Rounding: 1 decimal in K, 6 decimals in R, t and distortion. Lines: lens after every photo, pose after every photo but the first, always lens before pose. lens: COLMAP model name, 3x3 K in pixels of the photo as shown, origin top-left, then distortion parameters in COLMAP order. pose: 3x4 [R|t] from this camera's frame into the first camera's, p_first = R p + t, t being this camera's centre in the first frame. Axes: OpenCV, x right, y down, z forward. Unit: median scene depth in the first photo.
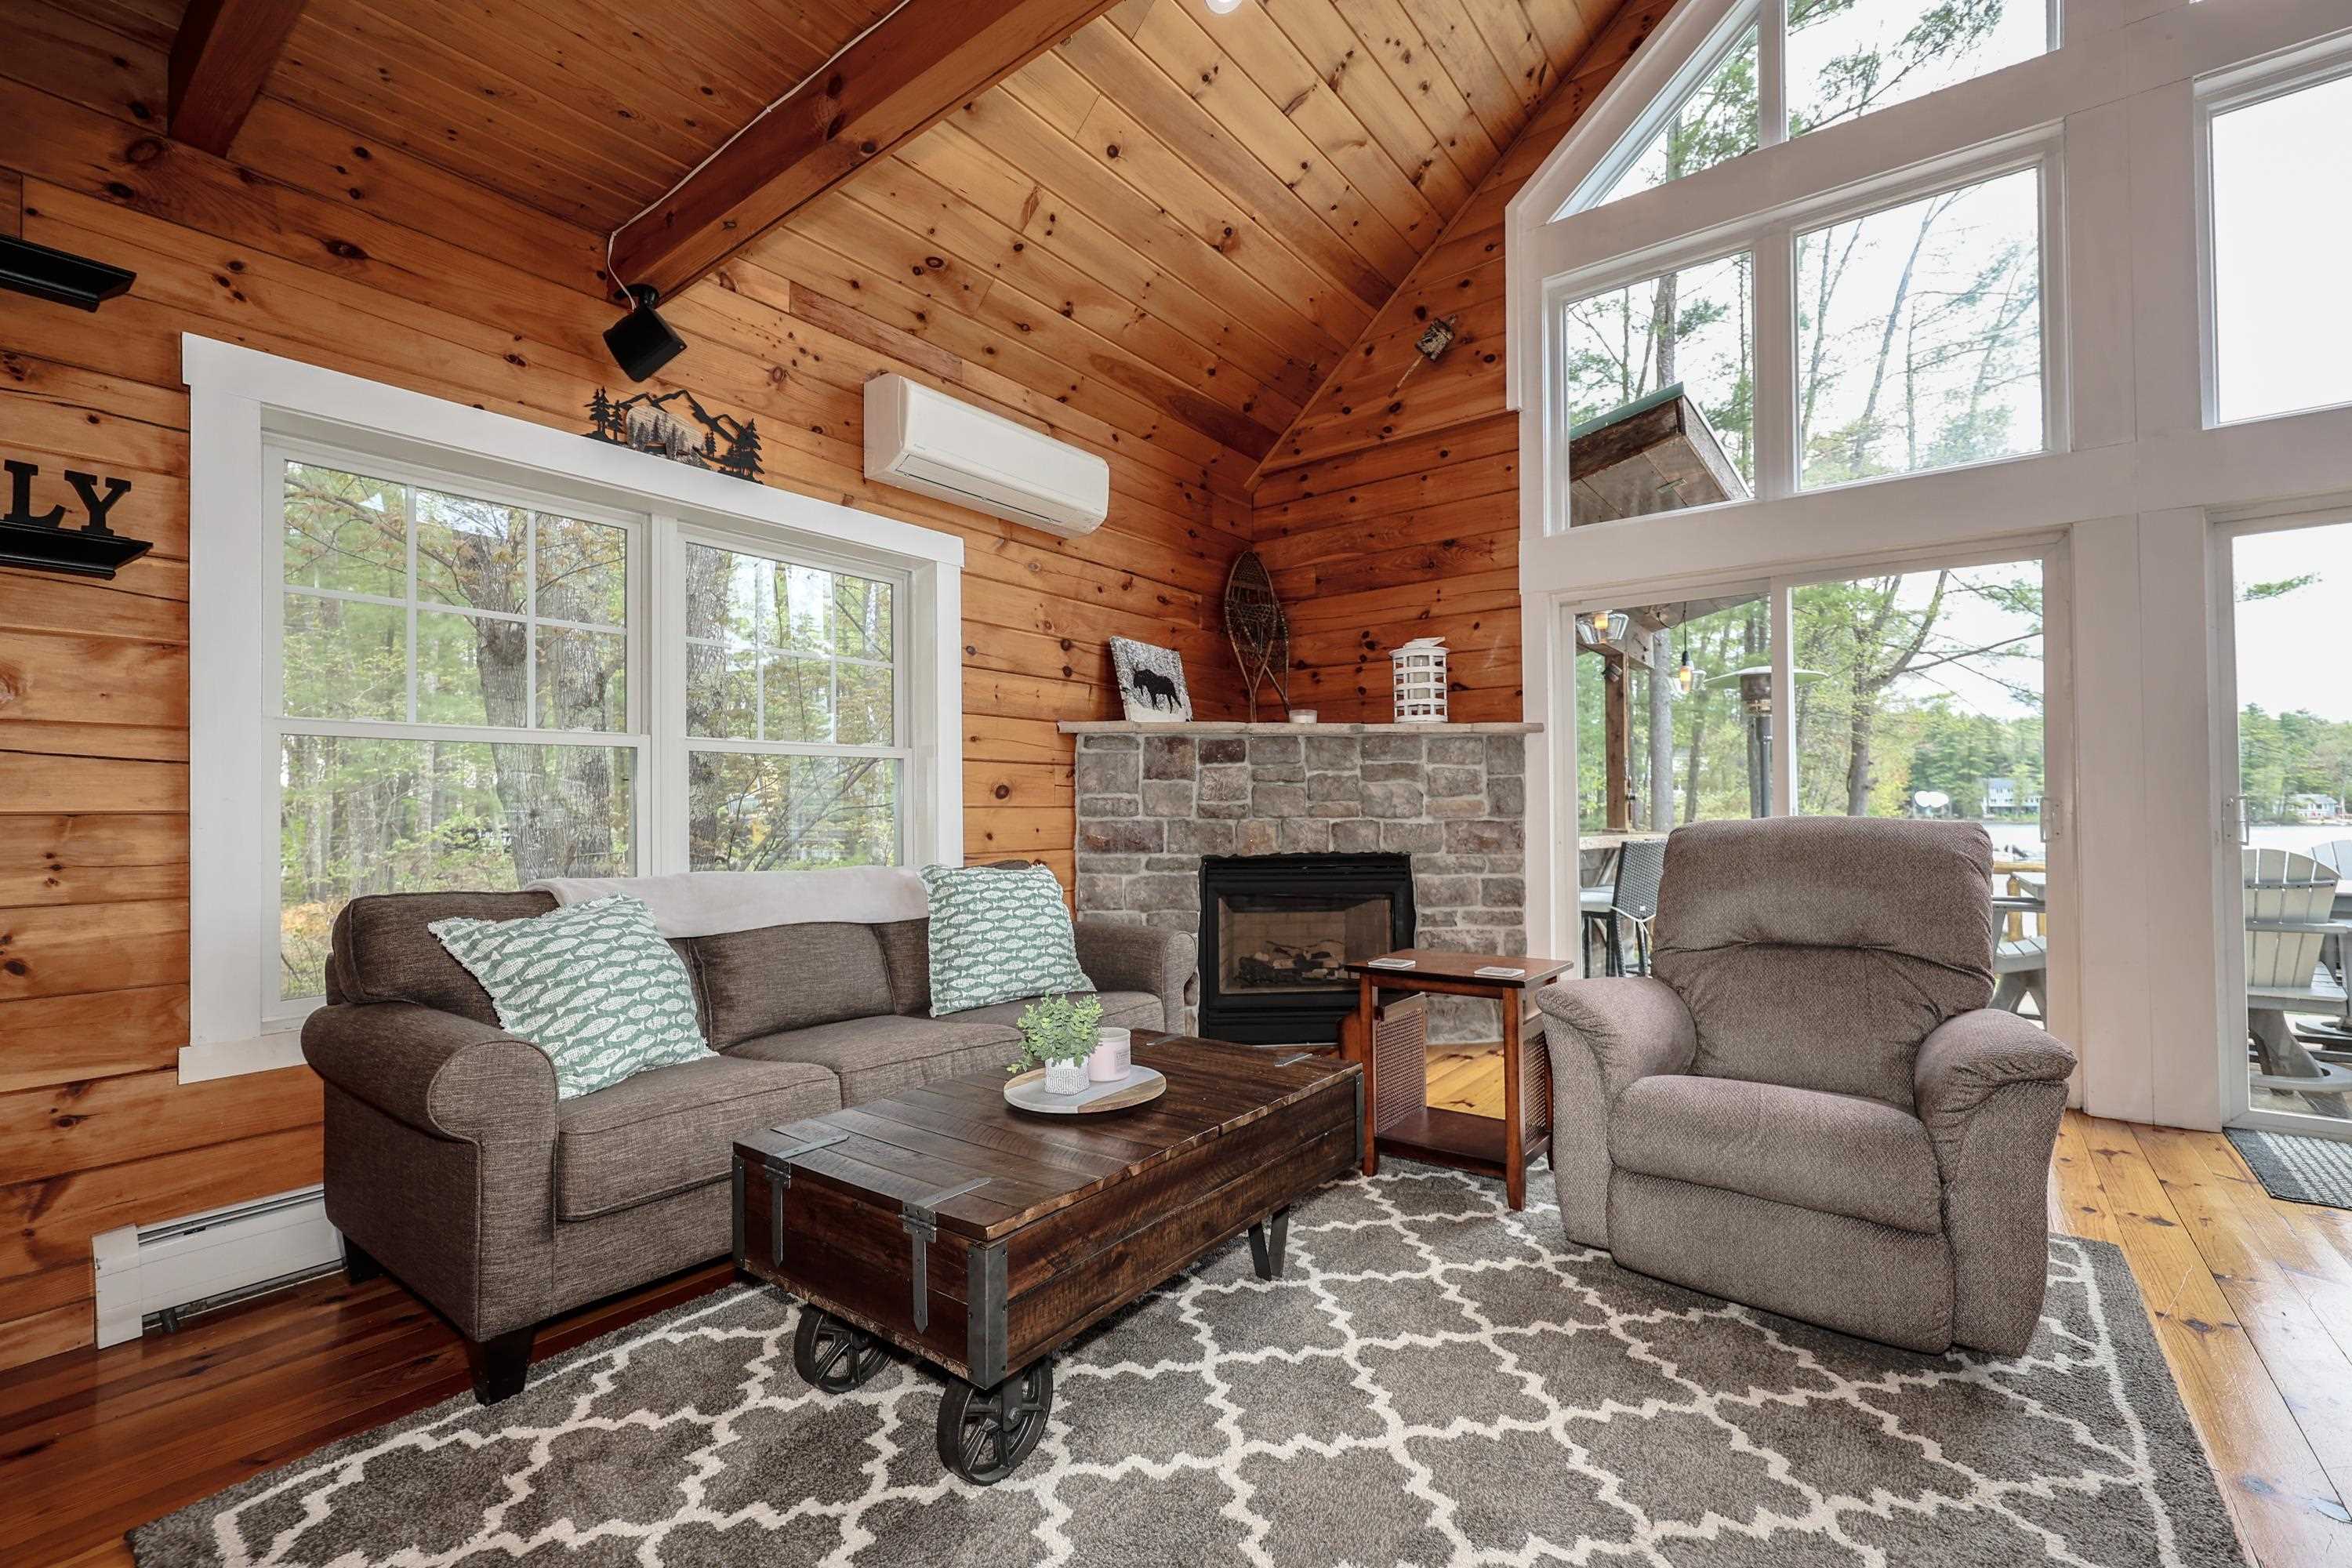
lens RADIAL K [[1003.6, 0, 1180.6], [0, 1003.6, 793.5], [0, 0, 1]] dist [0.002464, -0.000310]
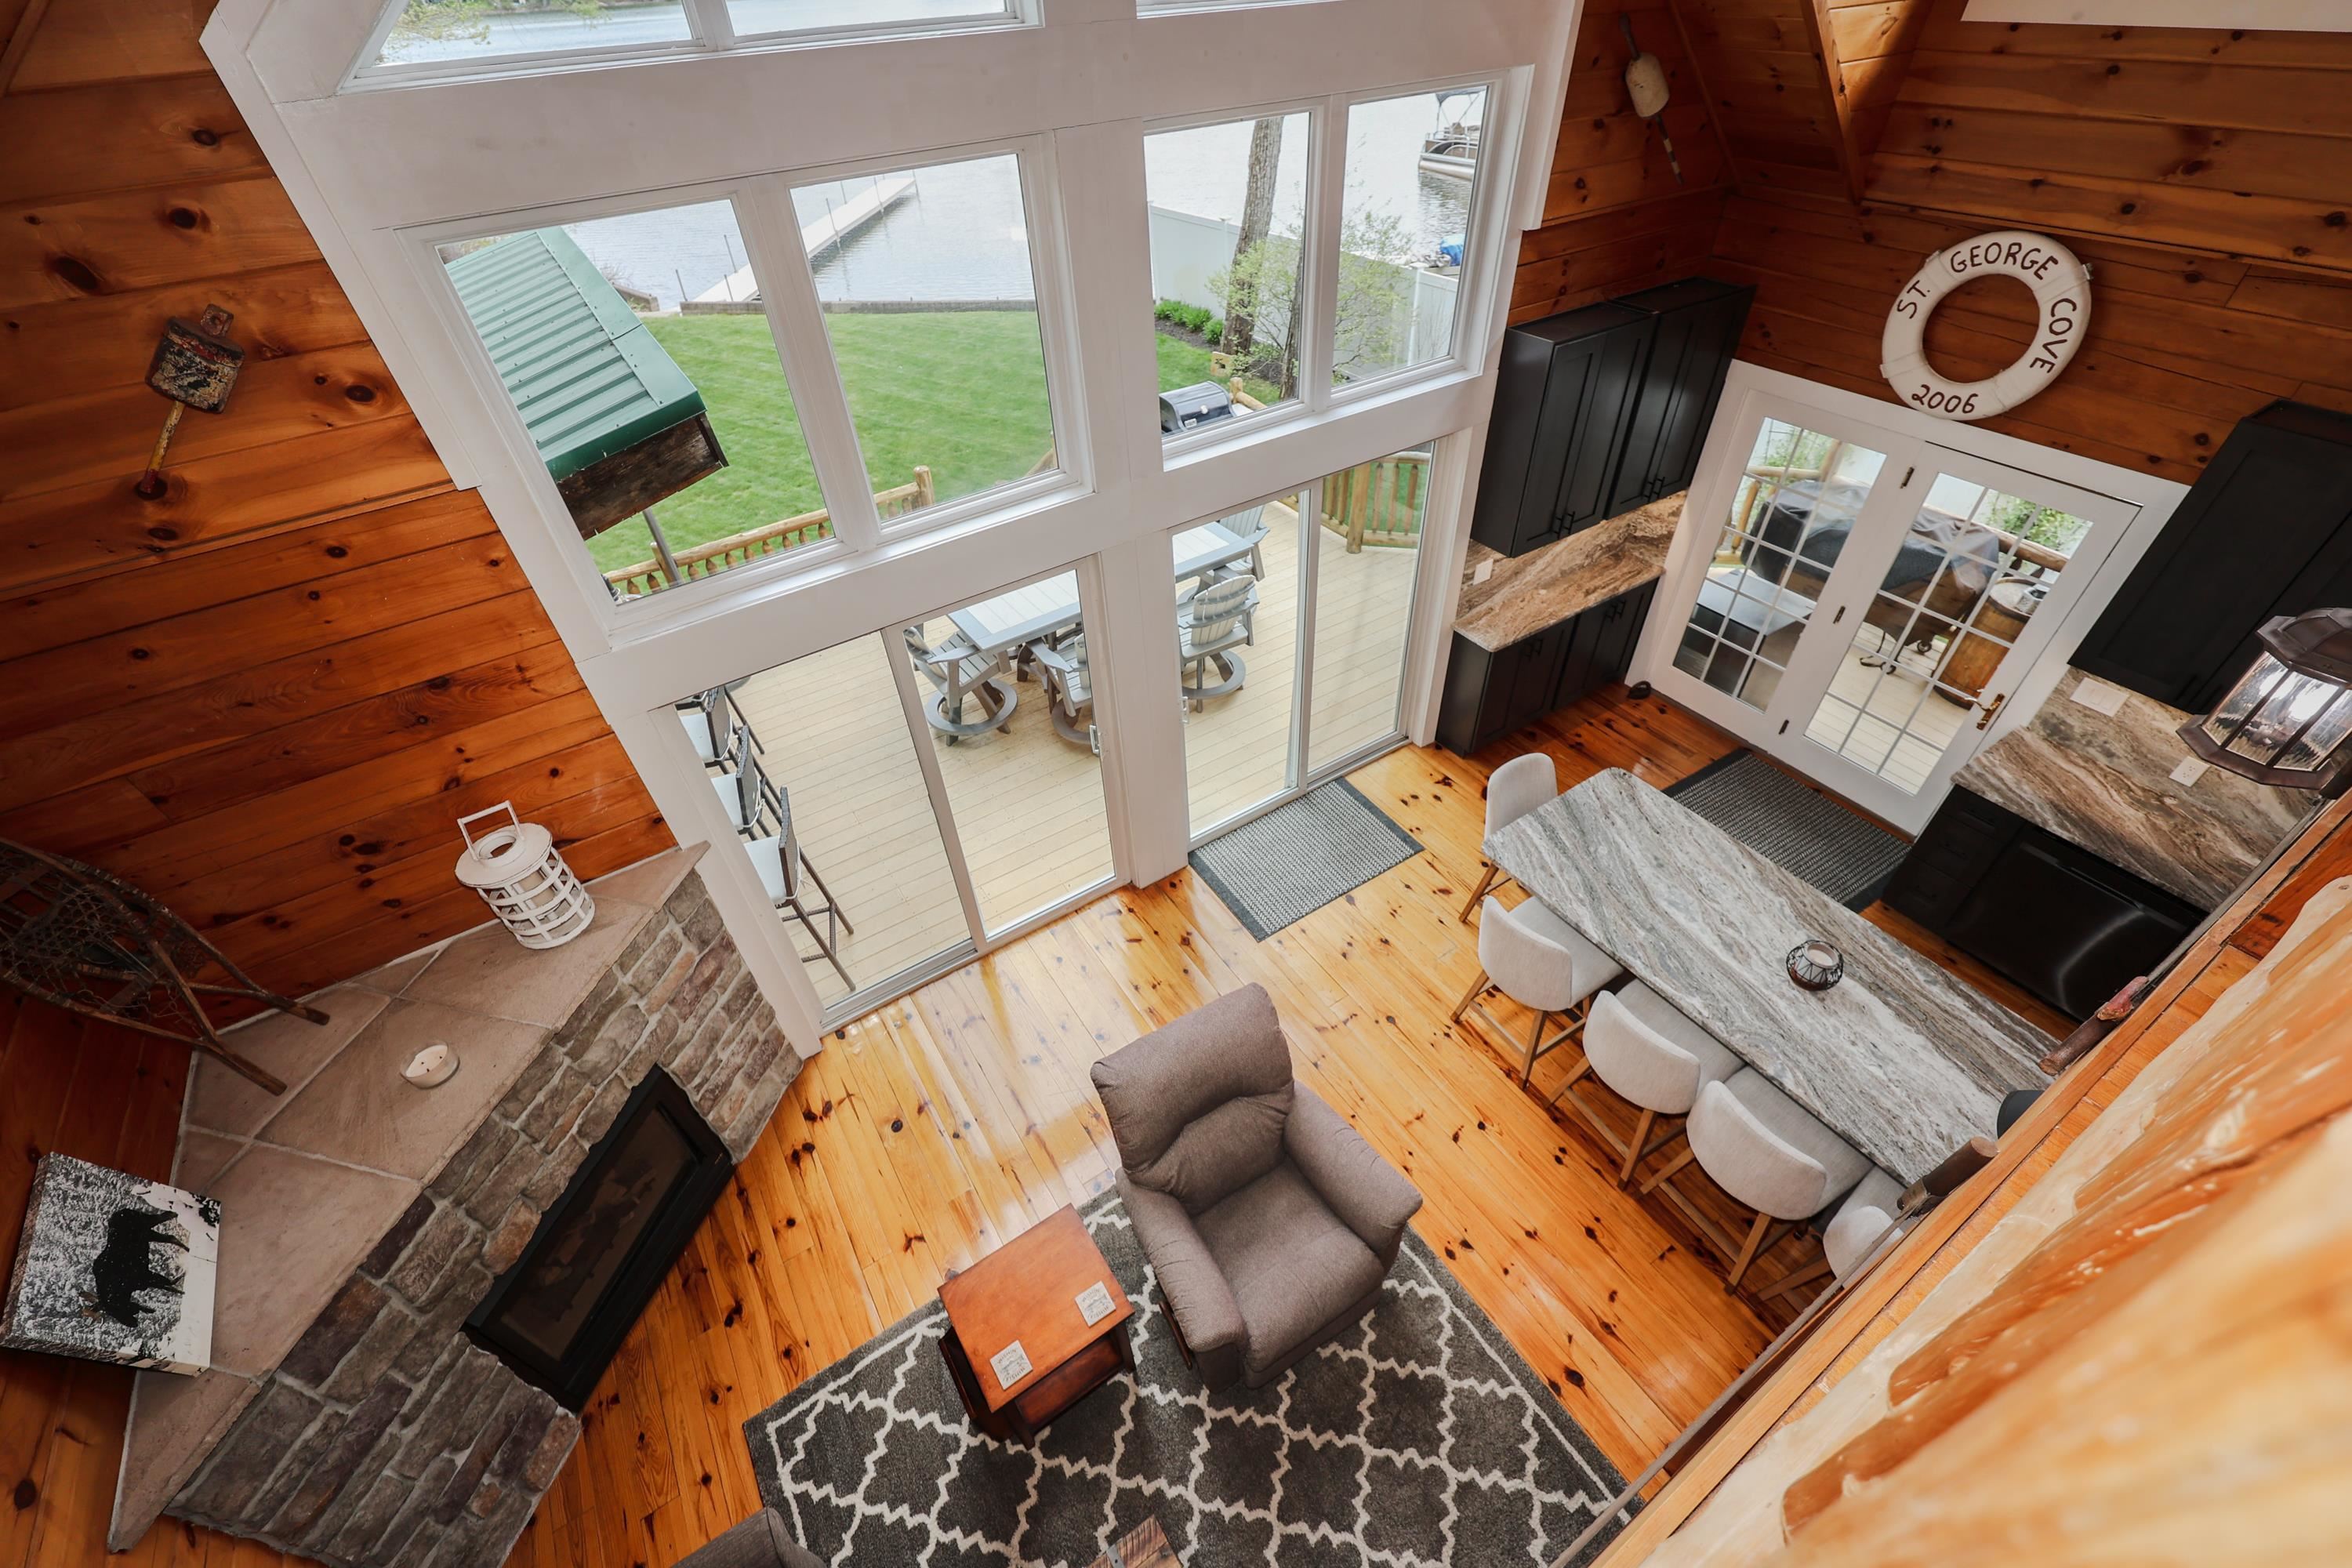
lens RADIAL K [[955.1, 0, 1183.2], [0, 955.1, 792.2], [0, 0, 1]] dist [0.002685, 0.000162]
pose [[0.334011, -0.639697, 0.692260, -0.032655], [0.020589, 0.739216, 0.673154, -0.643073], [-0.942344, -0.210588, 0.260077, 0.438362]]
